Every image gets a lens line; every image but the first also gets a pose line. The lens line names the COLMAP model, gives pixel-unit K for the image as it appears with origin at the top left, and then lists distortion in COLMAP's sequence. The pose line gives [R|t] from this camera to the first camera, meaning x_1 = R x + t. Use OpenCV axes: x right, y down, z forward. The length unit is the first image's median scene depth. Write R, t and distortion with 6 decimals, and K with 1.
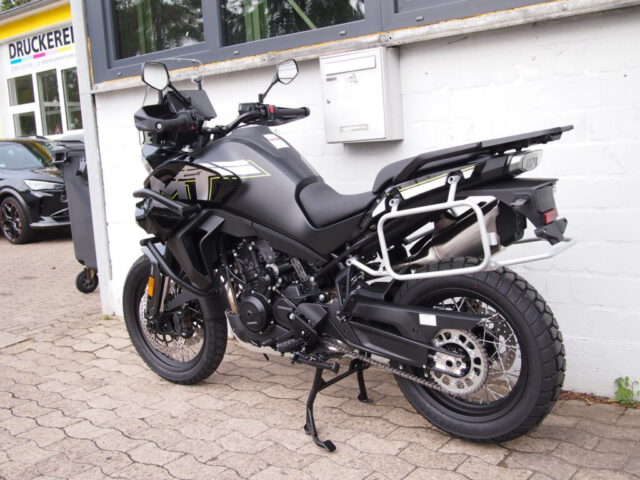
lens RADIAL K [[706.2, 0, 323.6], [0, 706.2, 238.2], [0, 0, 1]] dist [-0.019433, 0.000000]
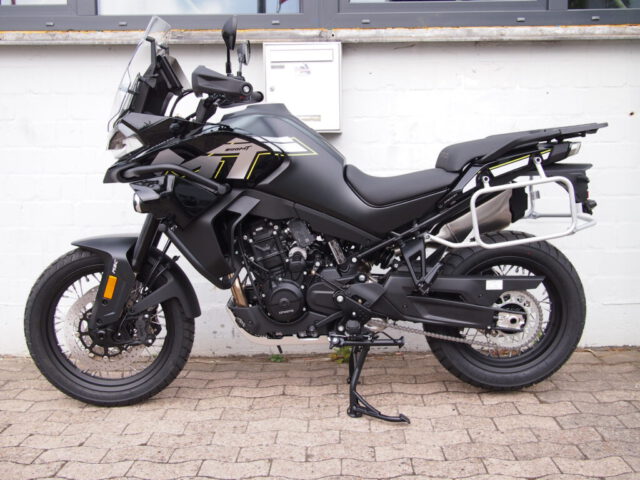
lens RADIAL K [[706.2, 0, 325.7], [0, 706.2, 238.8], [0, 0, 1]] dist [-0.019433, 0.000000]
pose [[0.782786, -0.013599, 0.622142, -0.629157], [0.039473, 0.998833, -0.027832, 0.050801], [-0.621037, 0.046344, 0.782410, 0.226176]]
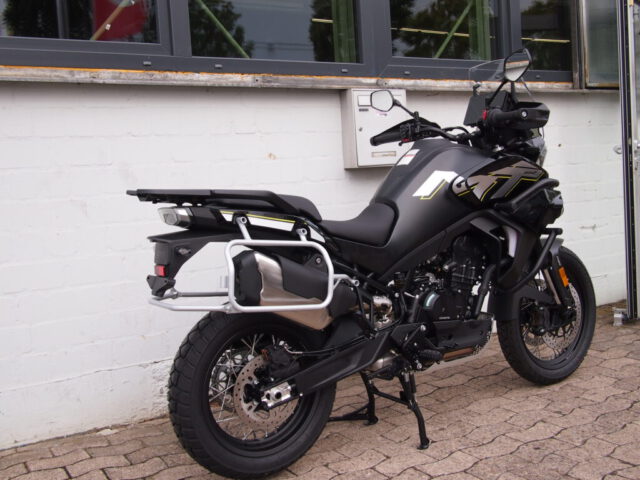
lens RADIAL K [[706.2, 0, 320.9], [0, 706.2, 242.0], [0, 0, 1]] dist [-0.019433, 0.000000]
pose [[0.324459, -0.036278, 0.945204, -1.229219], [0.170497, 0.985140, -0.020715, -0.007485], [-0.930407, 0.167876, 0.325823, 0.834797]]
